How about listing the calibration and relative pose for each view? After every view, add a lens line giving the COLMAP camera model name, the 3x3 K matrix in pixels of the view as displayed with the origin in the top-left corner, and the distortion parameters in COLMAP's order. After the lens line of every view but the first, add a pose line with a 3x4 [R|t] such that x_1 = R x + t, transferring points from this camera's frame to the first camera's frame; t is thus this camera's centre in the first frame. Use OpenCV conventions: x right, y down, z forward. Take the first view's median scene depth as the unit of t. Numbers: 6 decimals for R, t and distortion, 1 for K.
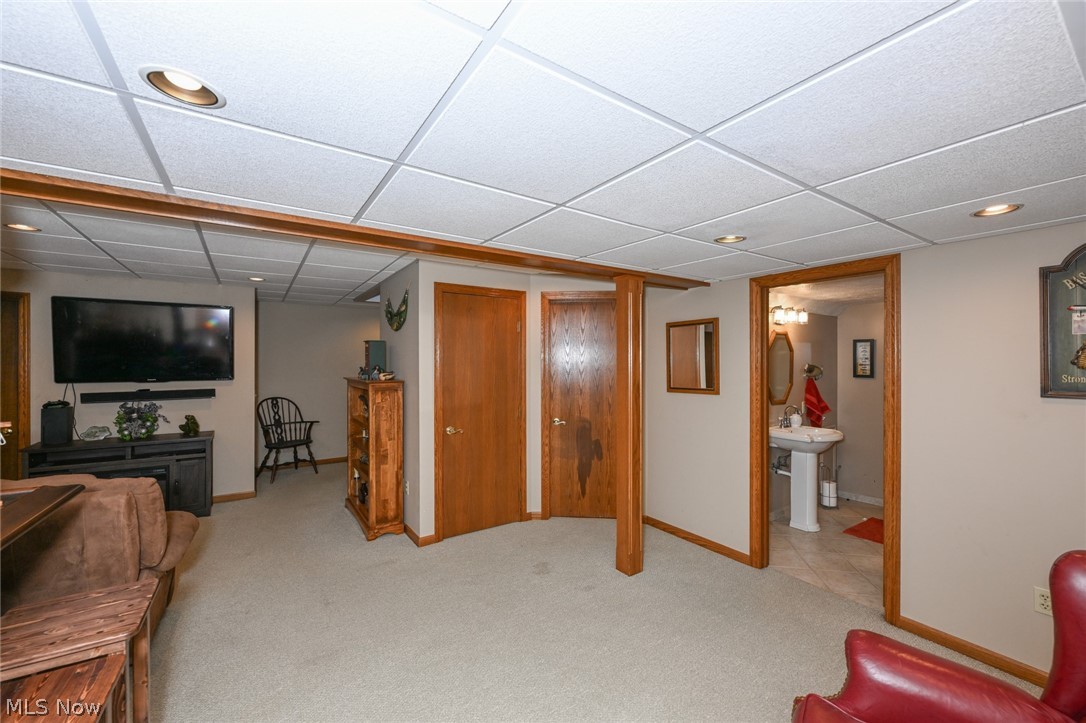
lens RADIAL K [[431.1, 0, 543.6], [0, 431.1, 364.7], [0, 0, 1]] dist [-0.001341, -0.000034]
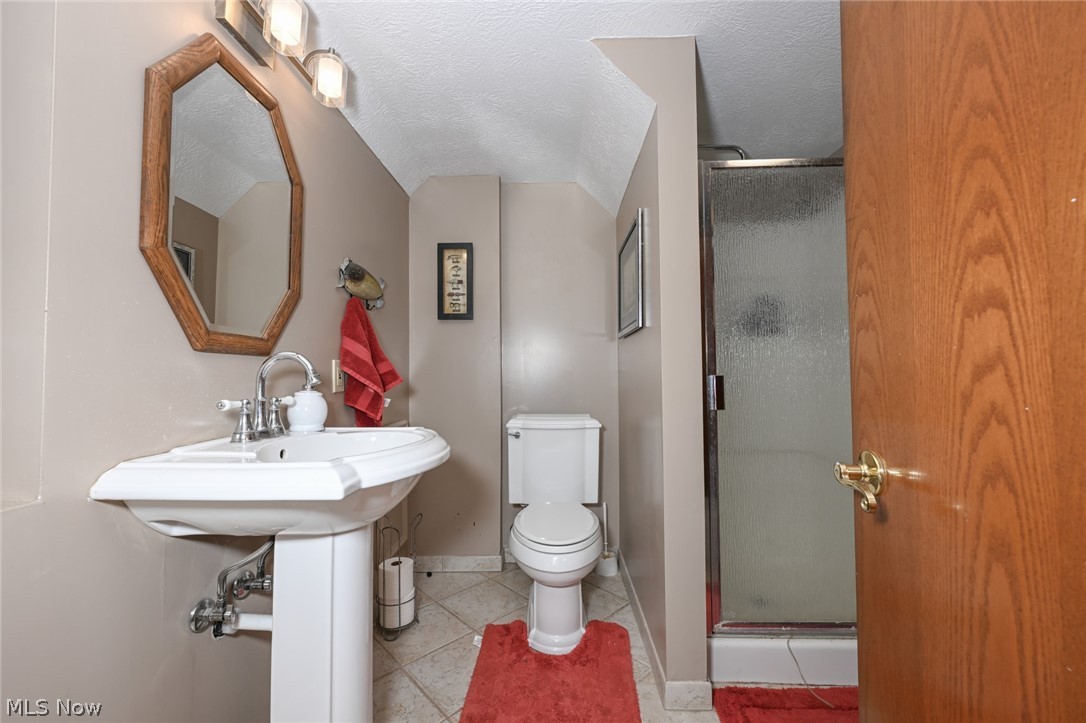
lens RADIAL K [[431.1, 0, 543.8], [0, 431.1, 364.2], [0, 0, 1]] dist [-0.001341, -0.000034]
pose [[0.595049, 0.008344, 0.803646, 0.418557], [0.004754, 0.999892, -0.013901, 0.095974], [-0.803676, 0.012092, 0.594945, 0.648910]]
